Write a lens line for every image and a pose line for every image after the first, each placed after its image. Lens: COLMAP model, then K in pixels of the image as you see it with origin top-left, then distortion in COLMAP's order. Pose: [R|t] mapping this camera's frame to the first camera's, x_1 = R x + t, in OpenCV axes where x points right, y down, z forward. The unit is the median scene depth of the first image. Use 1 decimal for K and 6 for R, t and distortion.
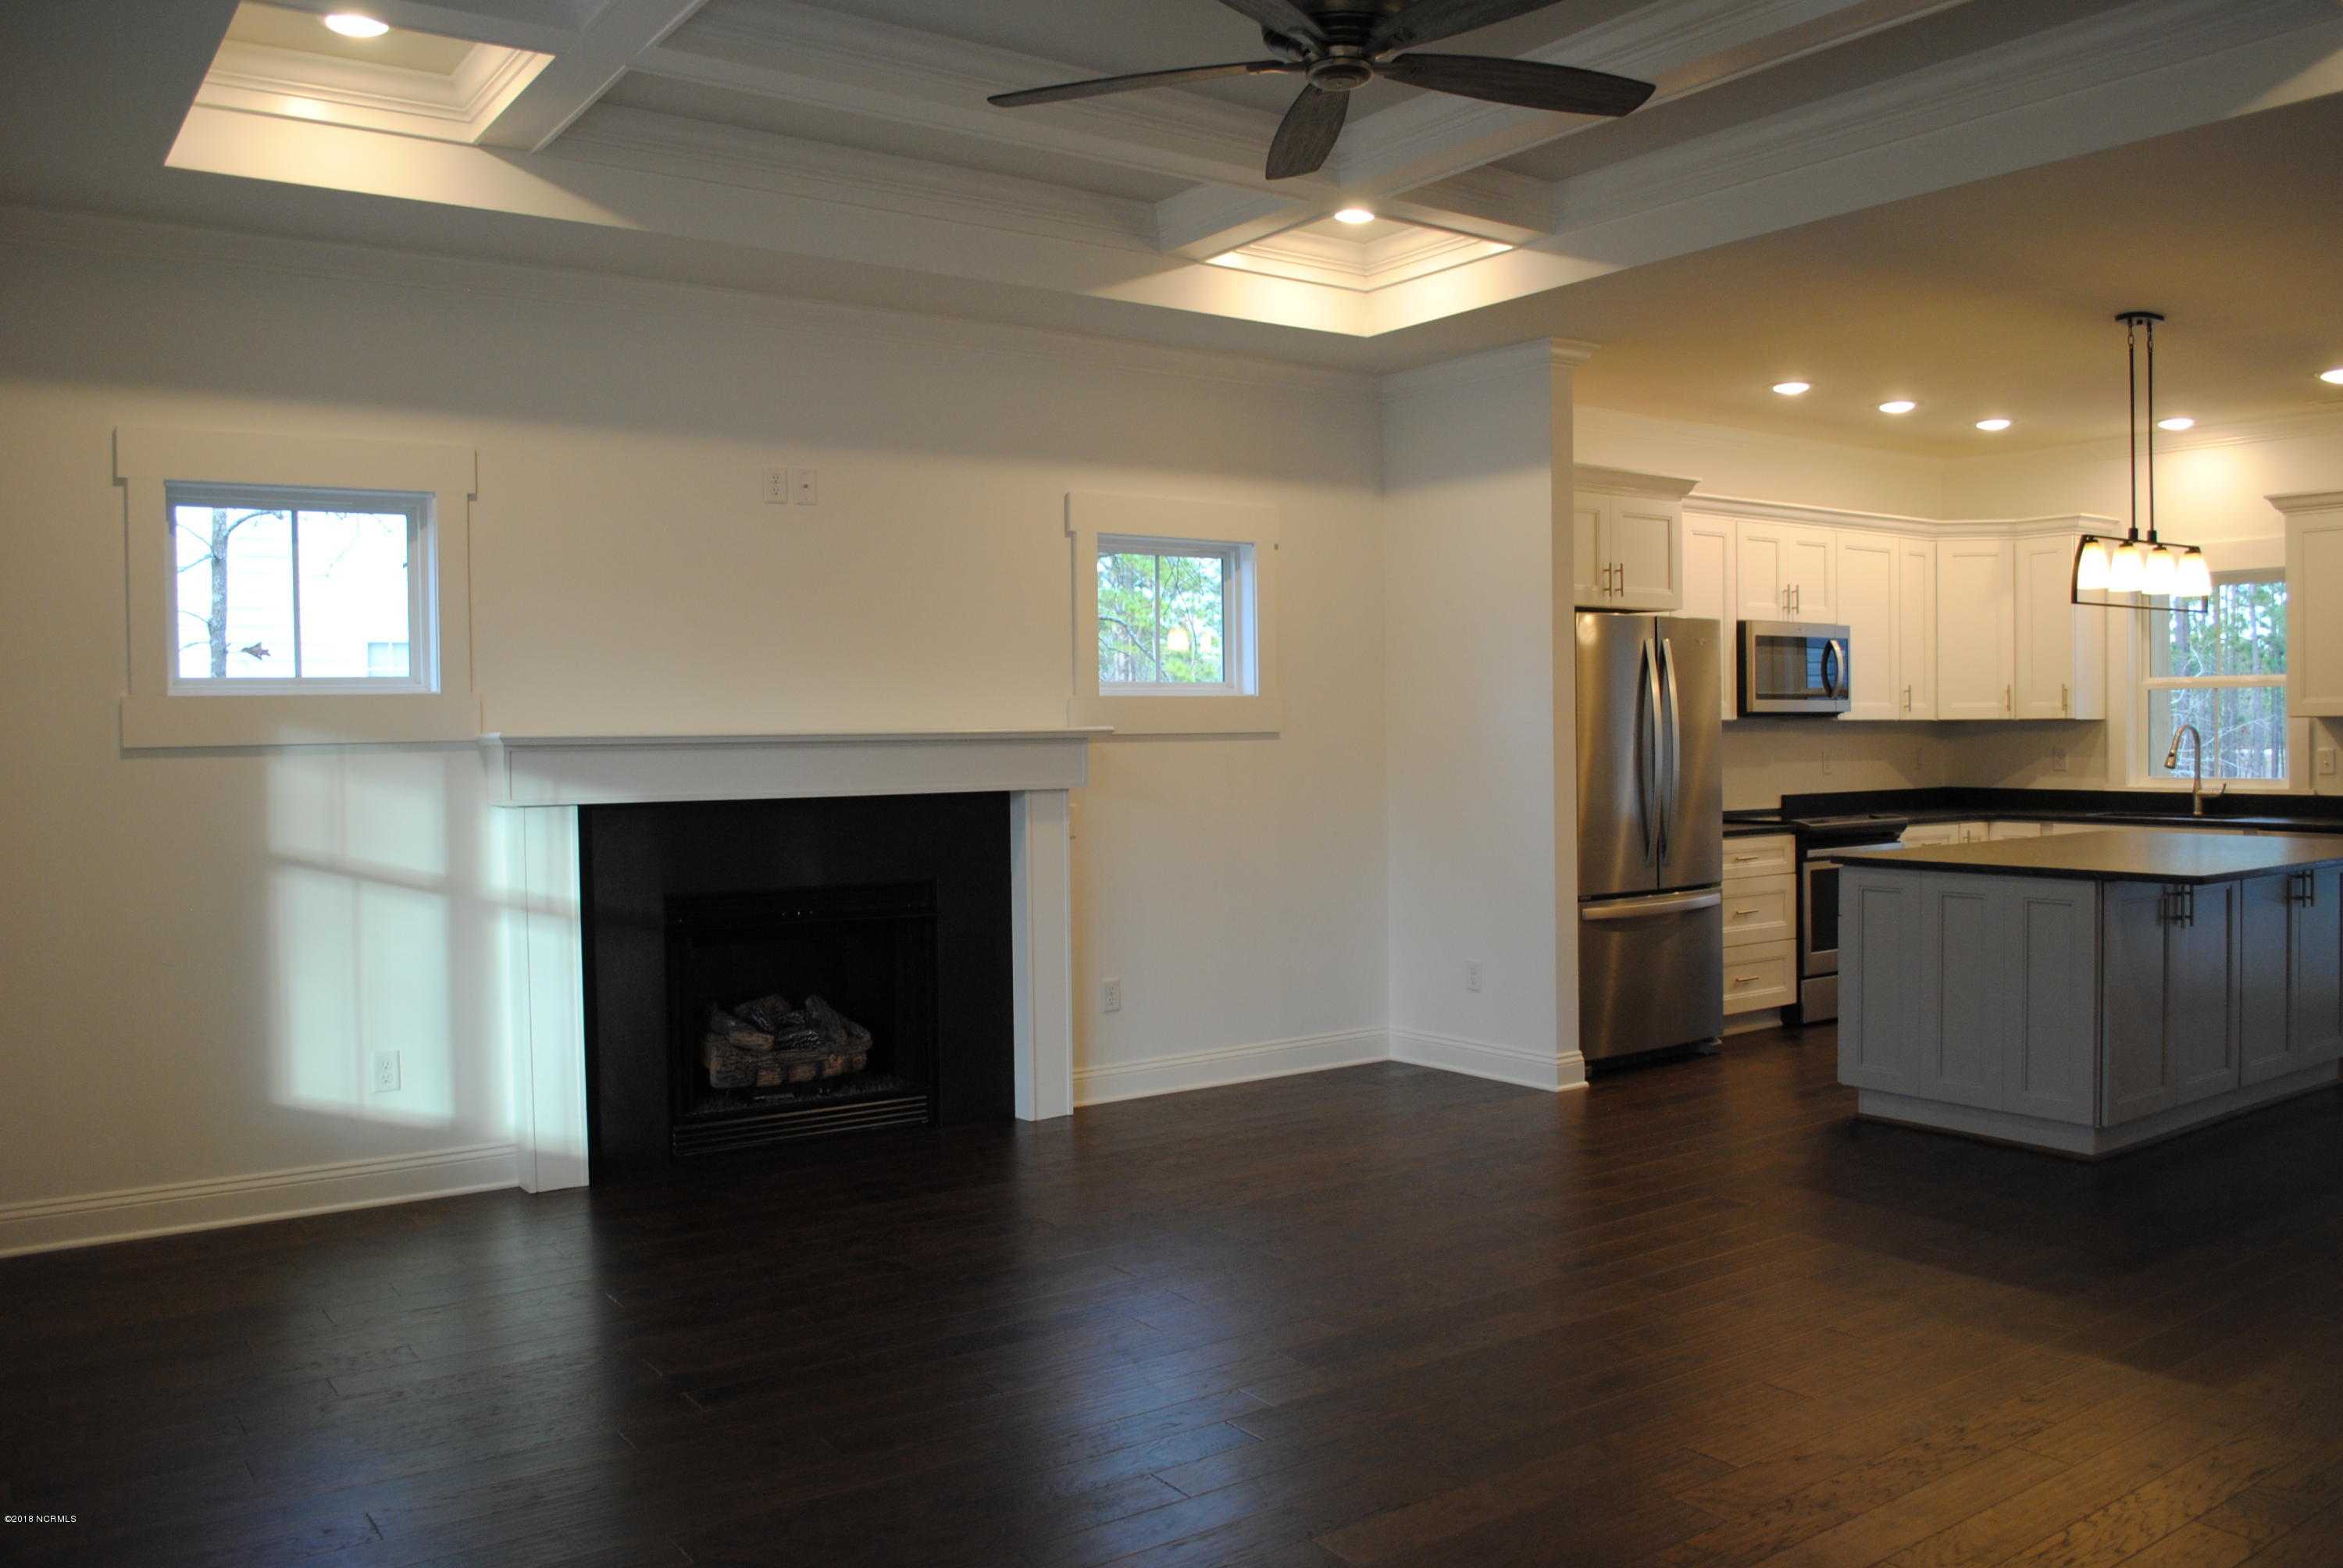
lens RADIAL K [[1843.4, 0, 1173.5], [0, 1843.4, 794.5], [0, 0, 1]] dist [-0.083220, 0.013114]
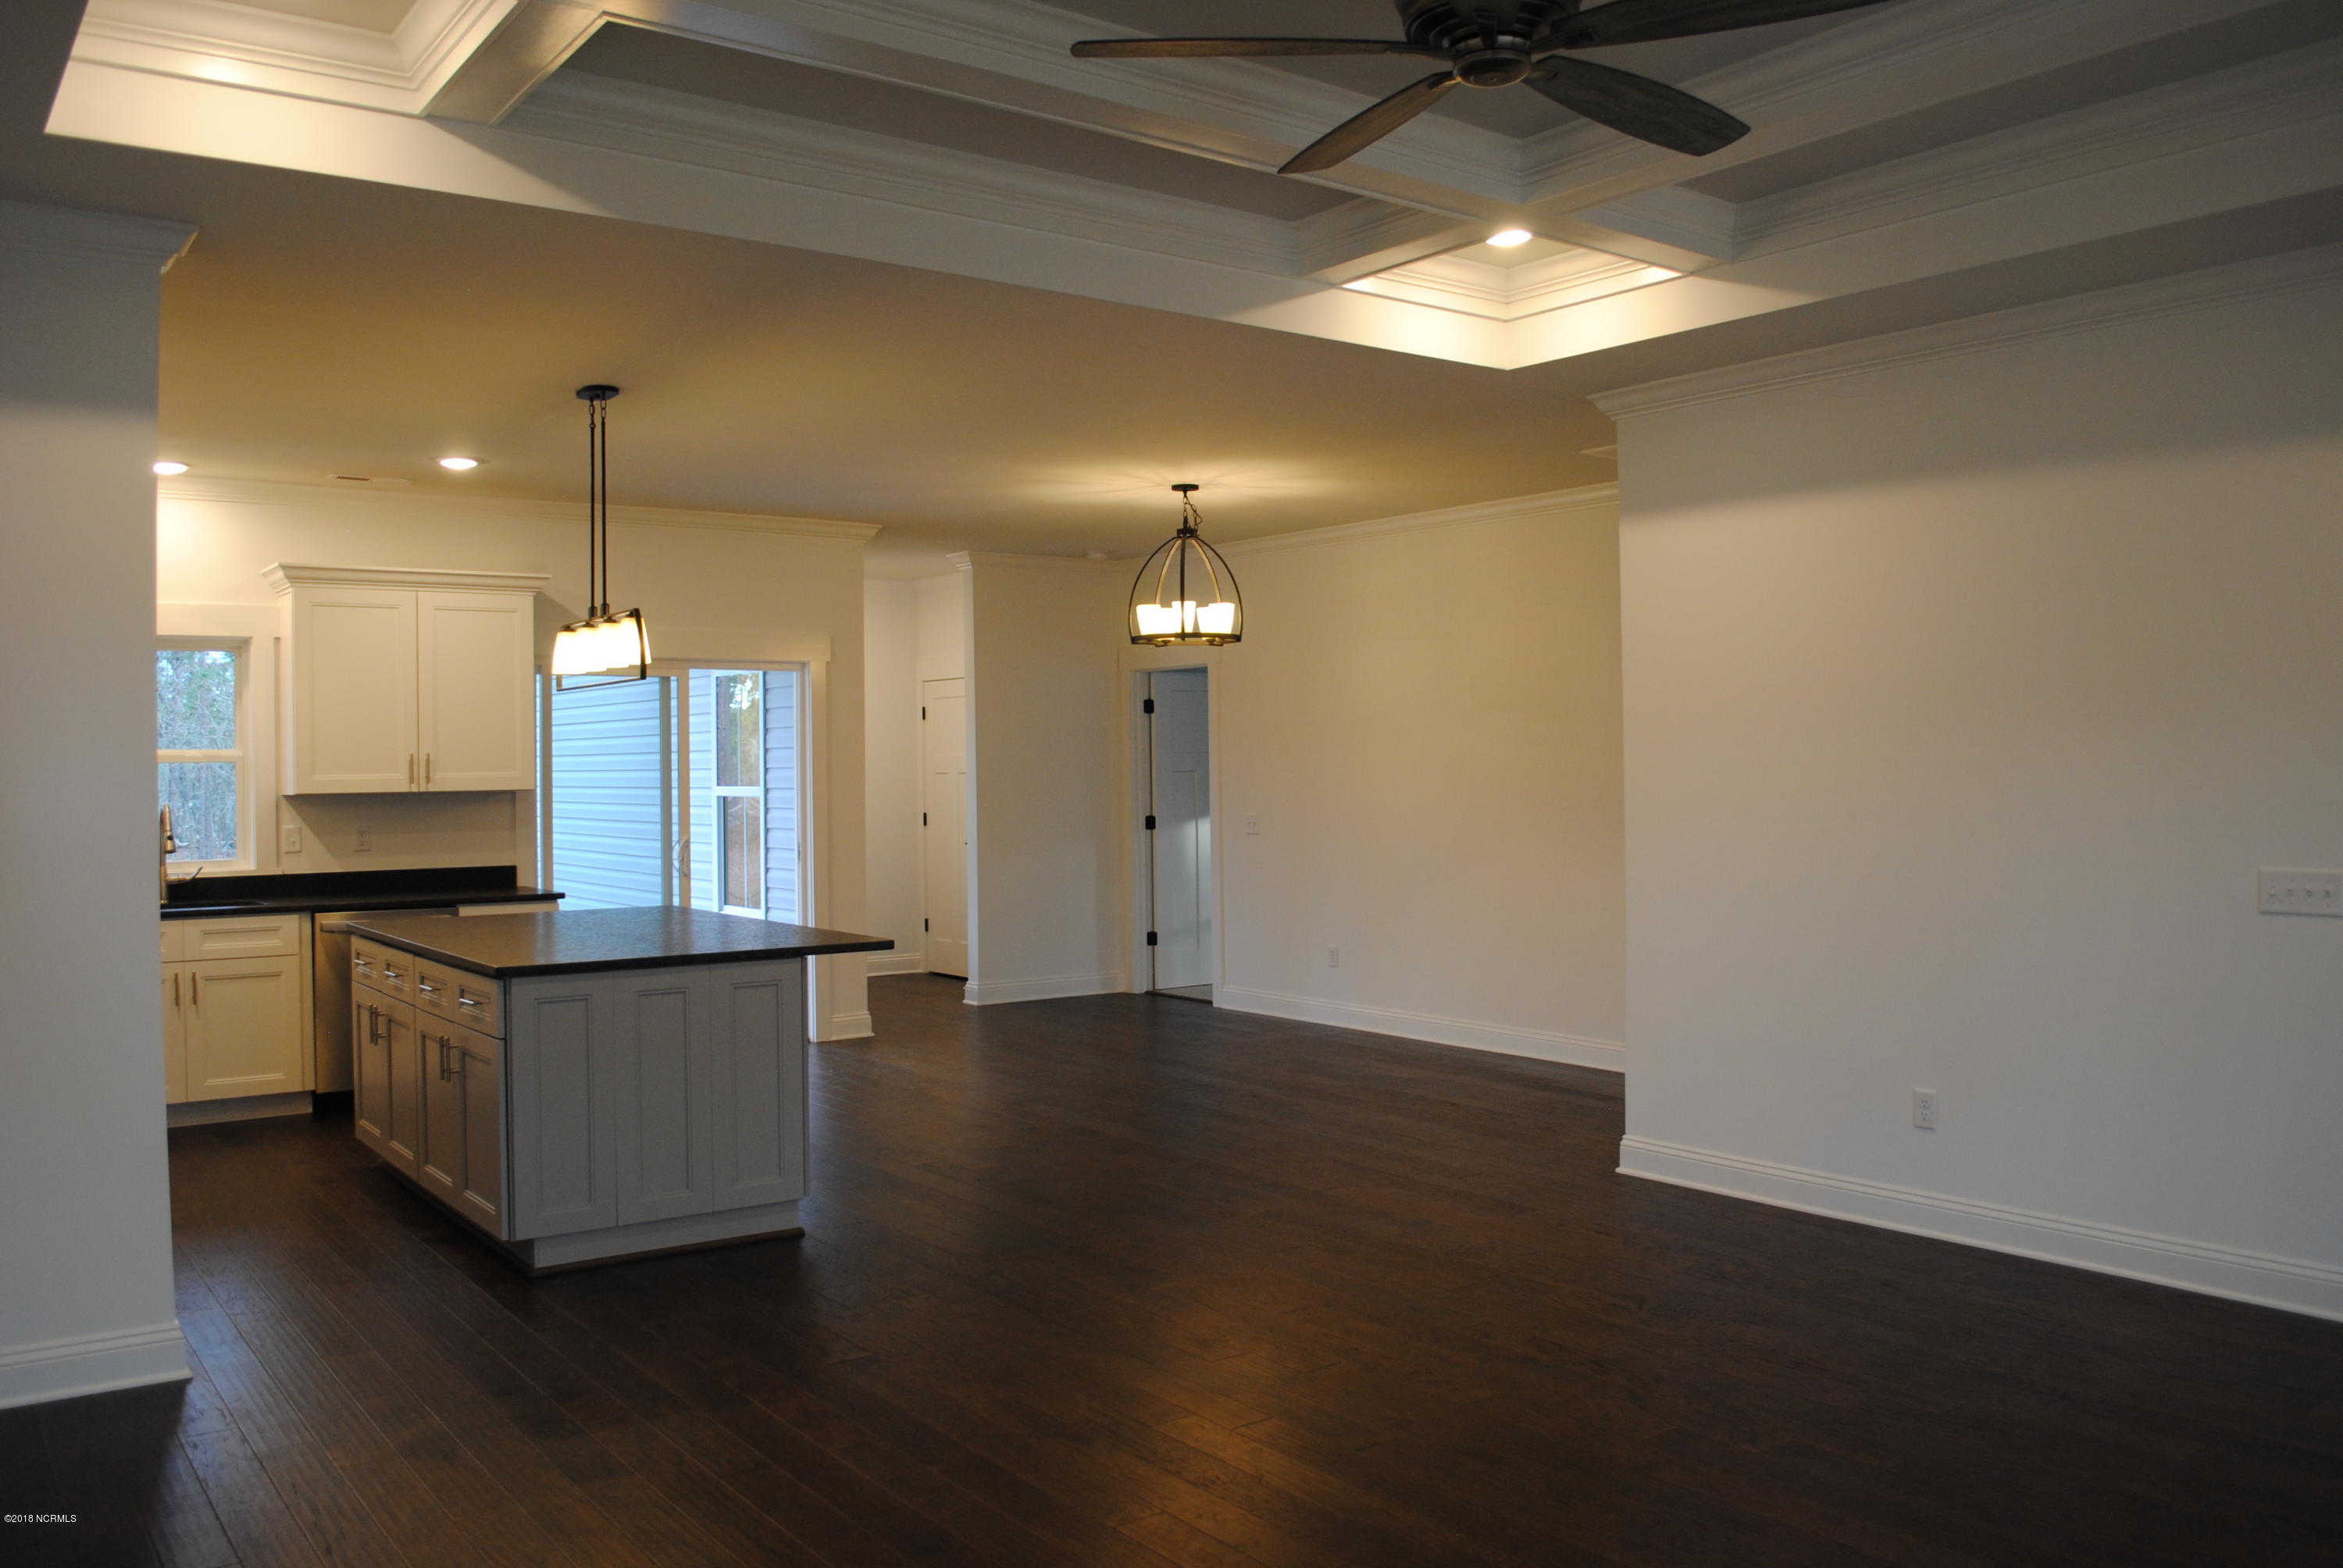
lens RADIAL K [[1843.4, 0, 1154.6], [0, 1843.4, 774.5], [0, 0, 1]] dist [-0.083220, 0.013114]
pose [[-0.027215, 0.010820, 0.999571, -0.354688], [0.045831, 0.998903, -0.009565, -0.023002], [-0.998578, 0.045551, -0.027681, 0.551674]]
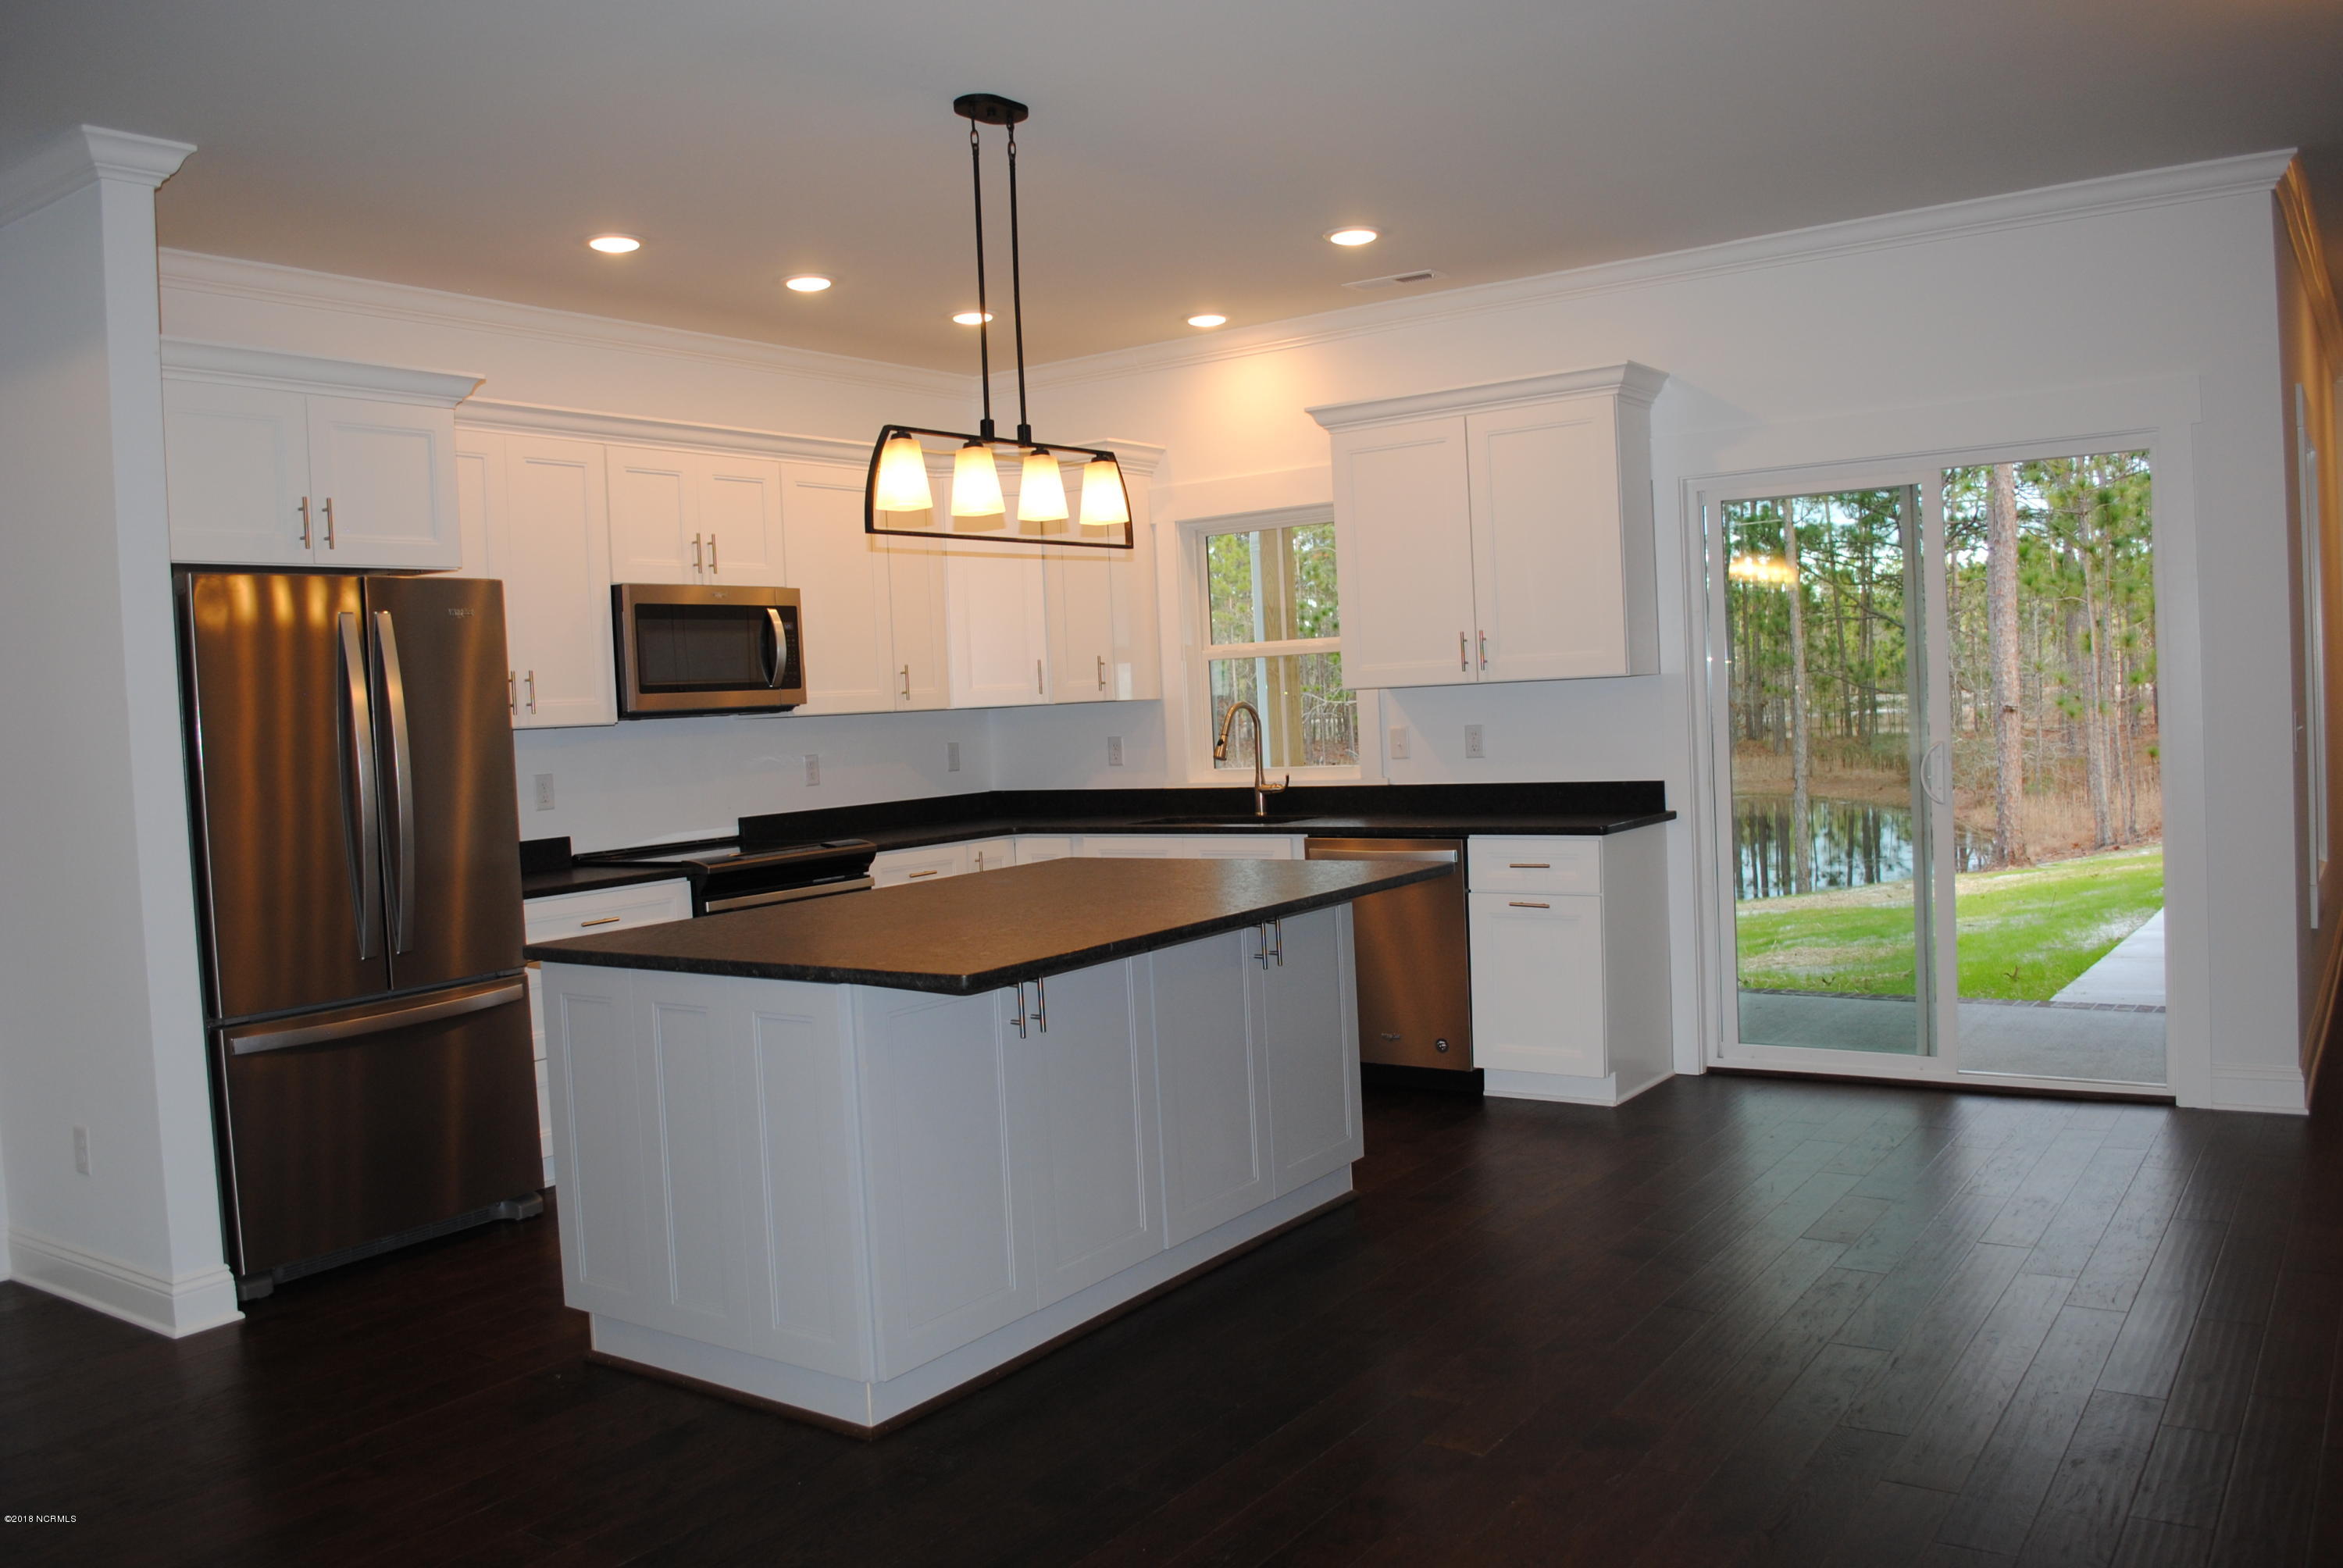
lens RADIAL K [[1843.4, 0, 1153.3], [0, 1843.4, 781.4], [0, 0, 1]] dist [-0.083220, 0.013114]
pose [[0.944745, -0.050397, 0.323908, 0.273103], [0.050818, 0.998682, 0.007163, -0.012307], [-0.323842, 0.009694, 0.946062, 0.254063]]
